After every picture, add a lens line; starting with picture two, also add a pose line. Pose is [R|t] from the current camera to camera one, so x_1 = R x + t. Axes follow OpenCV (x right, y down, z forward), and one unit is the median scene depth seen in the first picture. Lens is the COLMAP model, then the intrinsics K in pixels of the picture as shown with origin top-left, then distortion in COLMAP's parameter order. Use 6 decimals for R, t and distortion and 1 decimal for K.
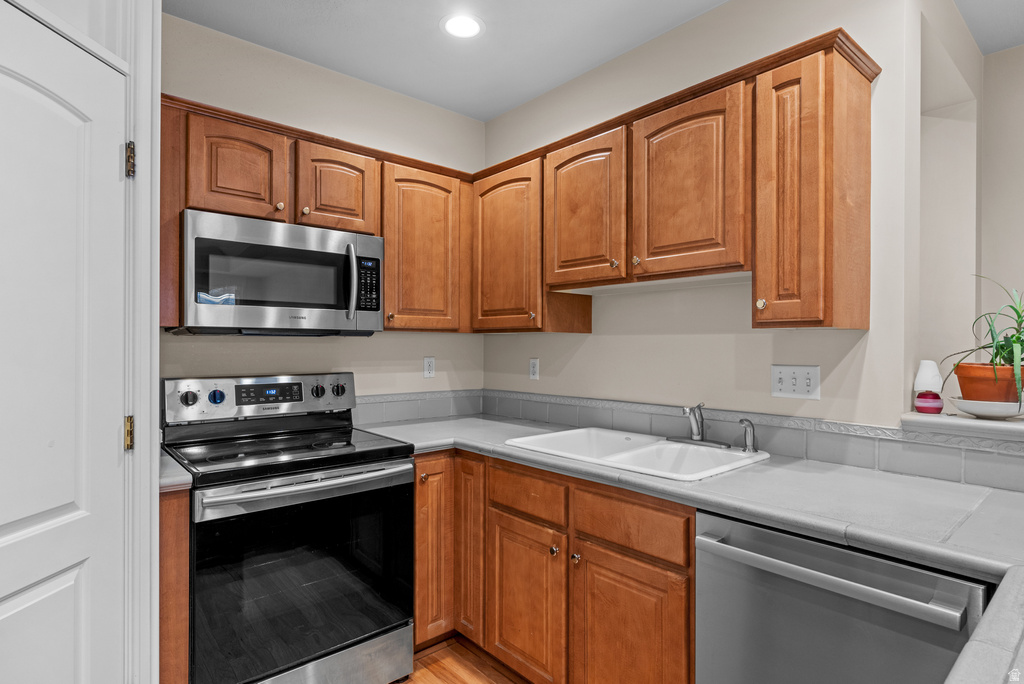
lens RADIAL K [[535.5, 0, 510.7], [0, 535.5, 341.8], [0, 0, 1]] dist [0.000126, -0.000385]
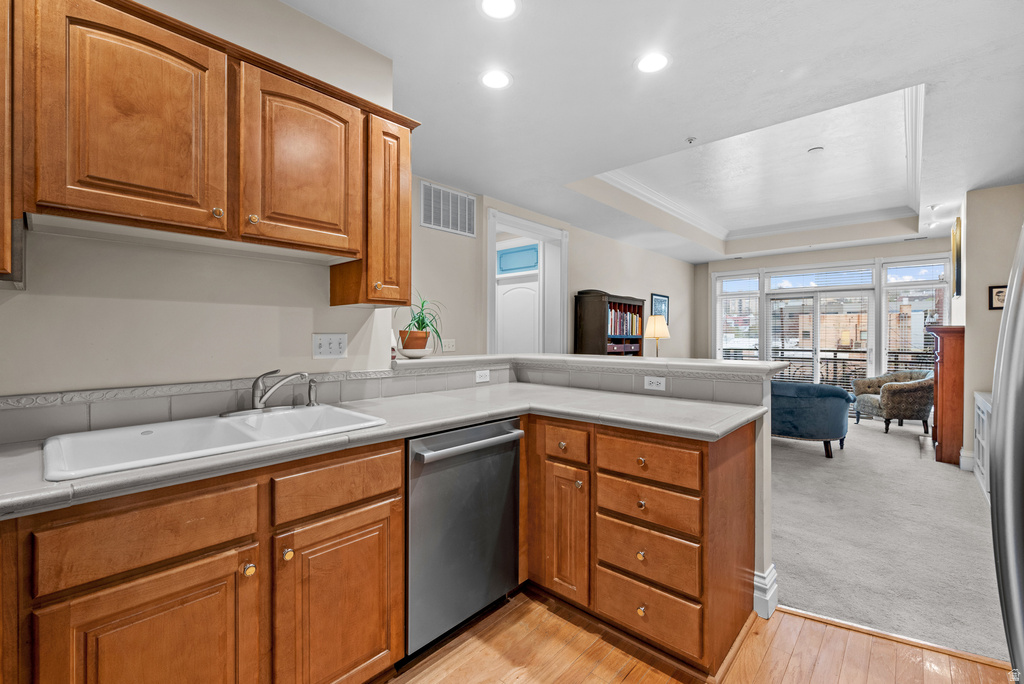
lens RADIAL K [[438.5, 0, 510.5], [0, 438.5, 335.2], [0, 0, 1]] dist [-0.003729, -0.000126]
pose [[-0.111692, -0.003704, 0.993736, -0.546647], [-0.007595, 0.999967, 0.002873, 0.039366], [-0.993714, -0.007227, -0.111717, 0.637611]]
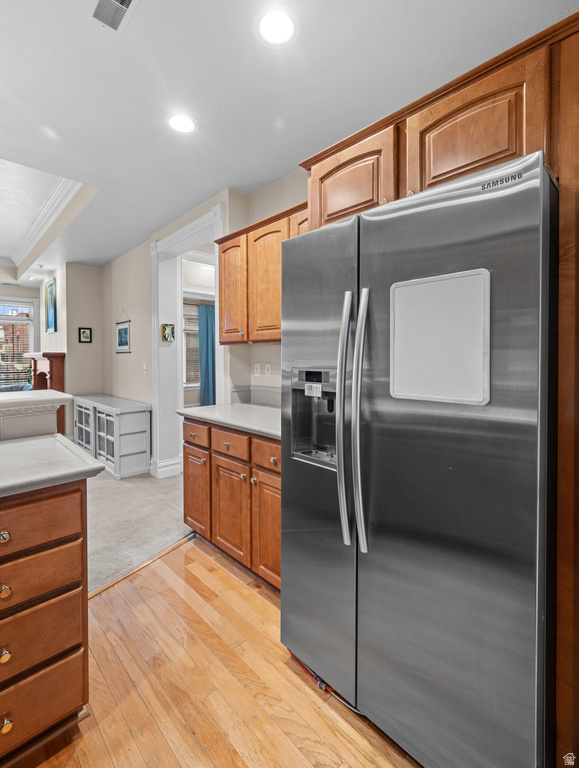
lens RADIAL K [[351.8, 0, 285.9], [0, 351.8, 360.2], [0, 0, 1]] dist [-0.004027, -0.000172]
pose [[-0.998761, -0.001543, -0.049736, -0.142931], [-0.001898, 0.999973, 0.007097, 0.015361], [0.049724, 0.007182, -0.998737, 0.829055]]
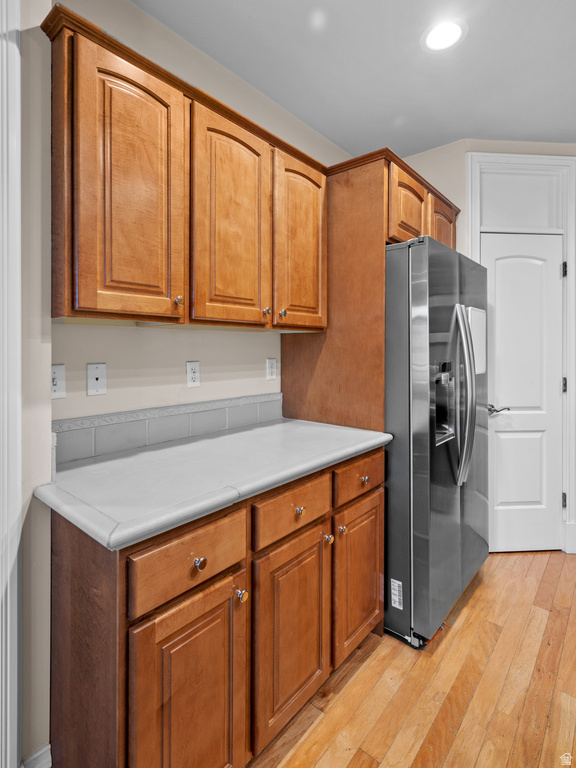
lens RADIAL K [[393.5, 0, 287.3], [0, 393.5, 349.2], [0, 0, 1]] dist [-0.002023, -0.000455]
pose [[0.142040, -0.004330, -0.989852, 0.613183], [0.001752, 0.999990, -0.004123, 0.013271], [0.989859, -0.001148, 0.142046, -0.337595]]
